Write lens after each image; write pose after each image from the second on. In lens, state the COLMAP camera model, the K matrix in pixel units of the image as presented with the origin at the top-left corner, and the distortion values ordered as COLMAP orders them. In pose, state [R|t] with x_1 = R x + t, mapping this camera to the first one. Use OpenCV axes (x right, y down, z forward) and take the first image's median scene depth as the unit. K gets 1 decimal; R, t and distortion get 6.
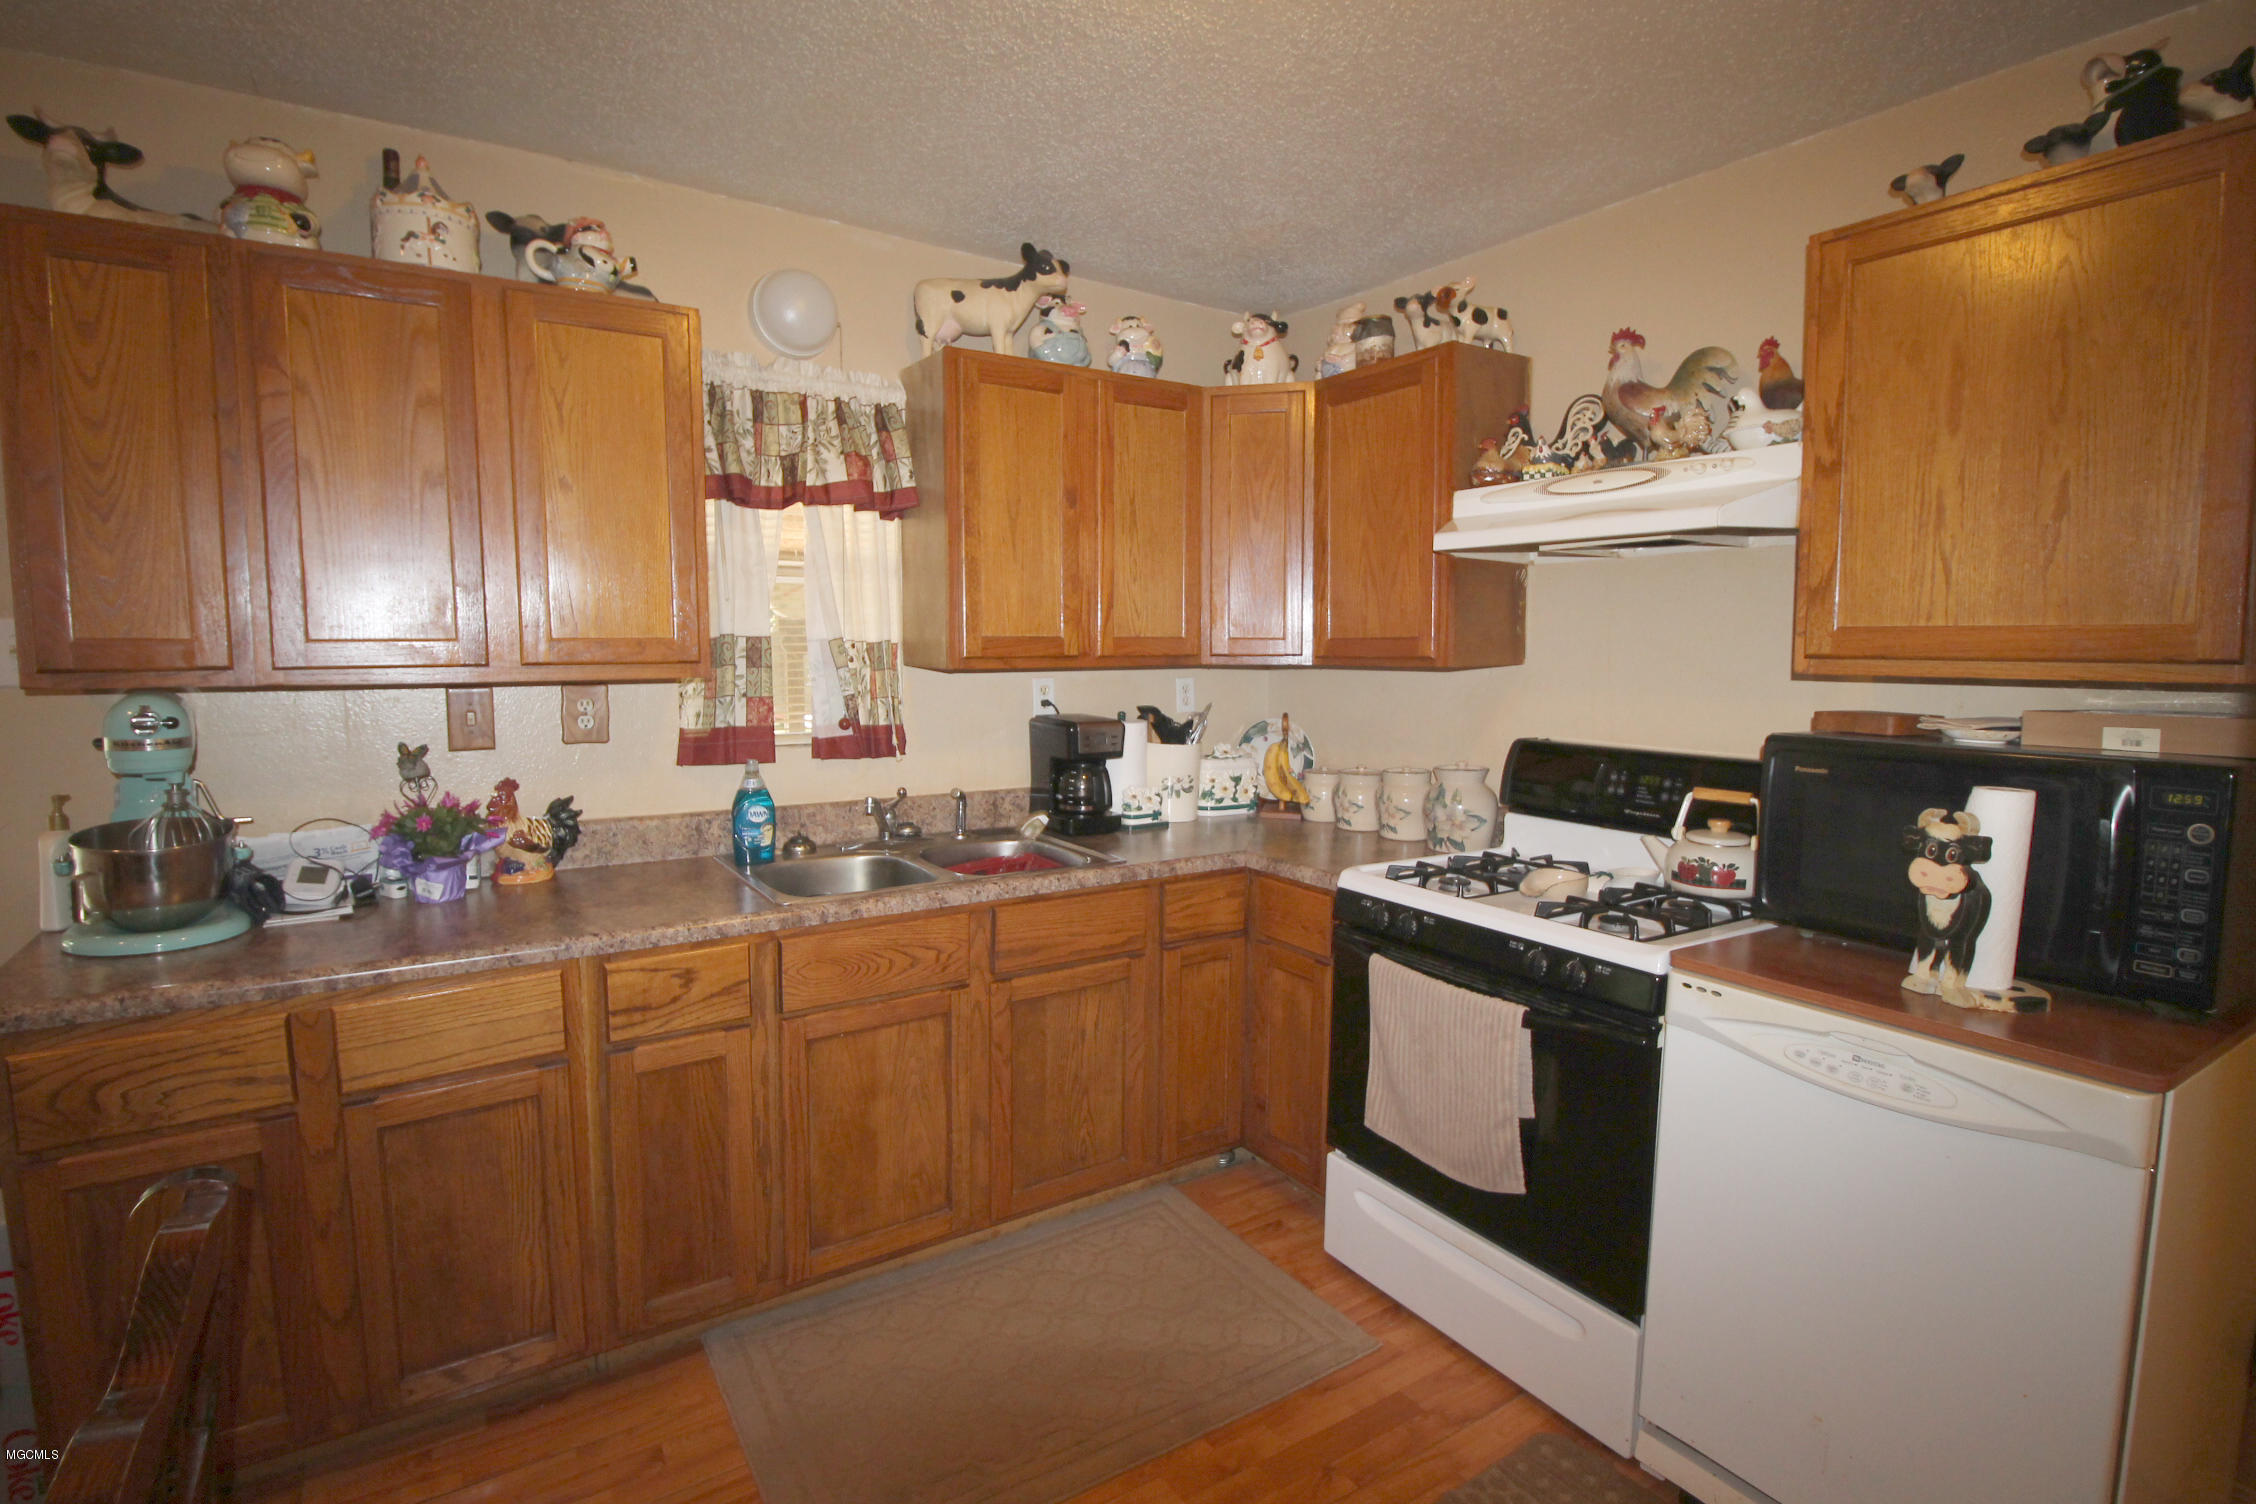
lens RADIAL K [[1069.3, 0, 1119.2], [0, 1069.3, 728.3], [0, 0, 1]] dist [-0.009086, -0.007631]
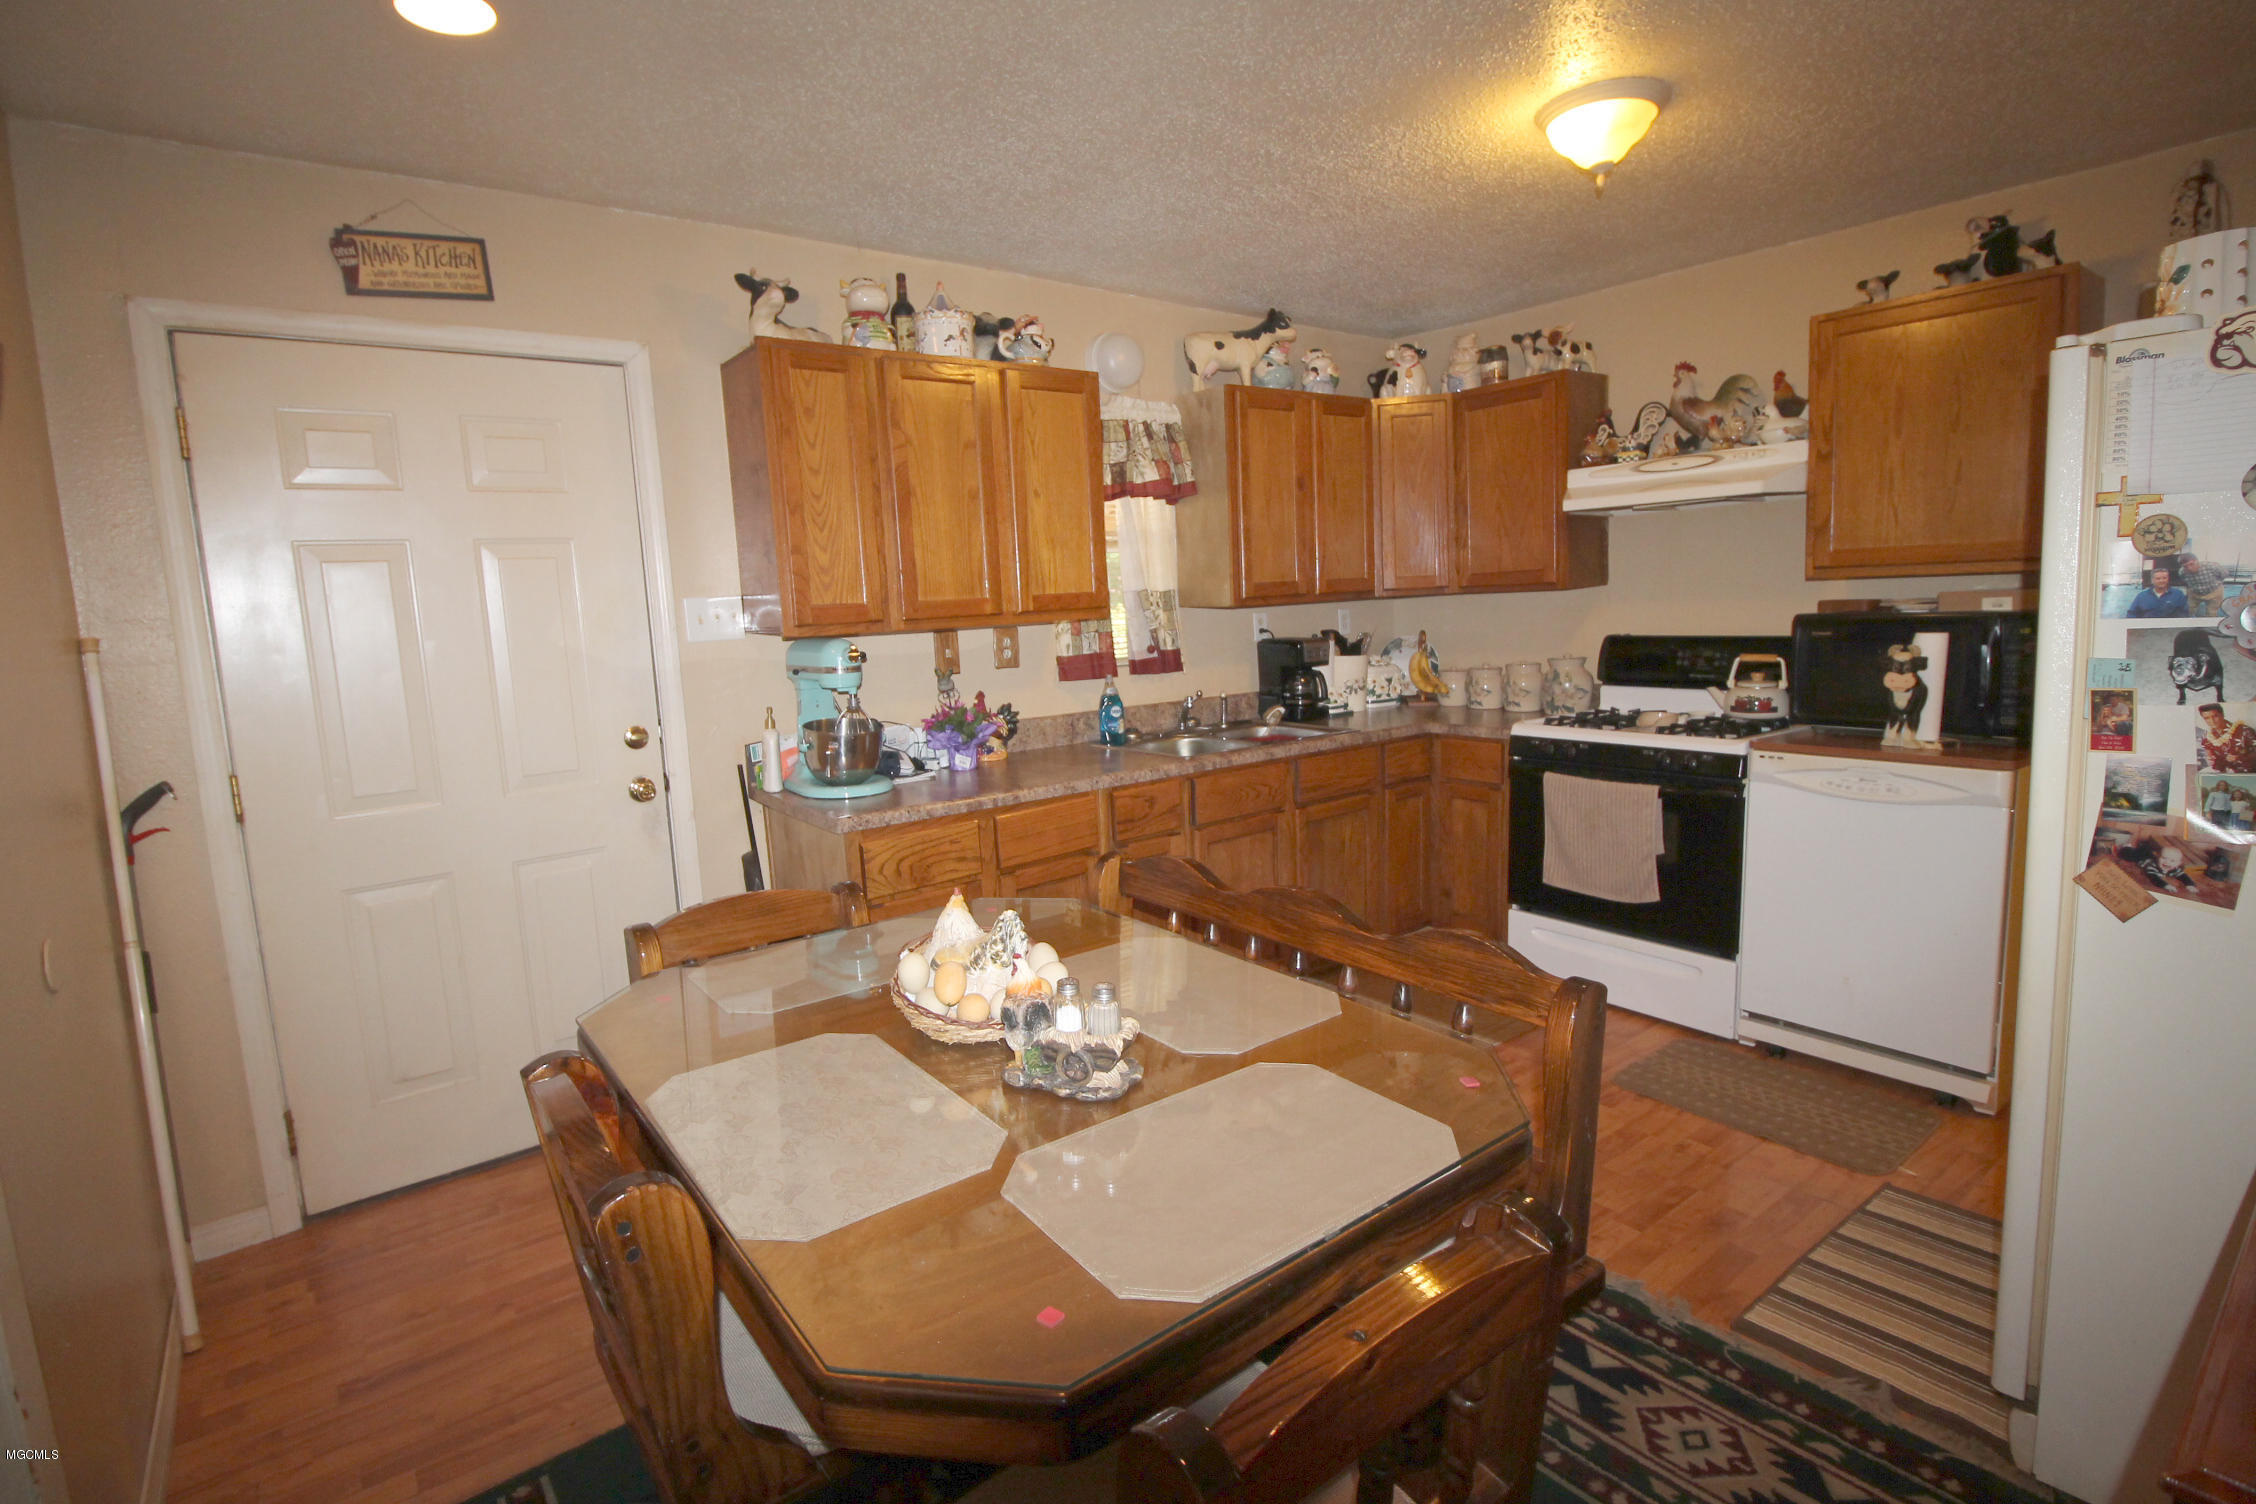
lens RADIAL K [[1069.3, 0, 1113.5], [0, 1069.3, 729.5], [0, 0, 1]] dist [-0.009086, -0.007631]
pose [[0.996397, -0.057007, 0.062797, -0.469316], [0.054291, 0.997549, 0.044140, 0.043146], [-0.065159, -0.040572, 0.997050, -0.500021]]
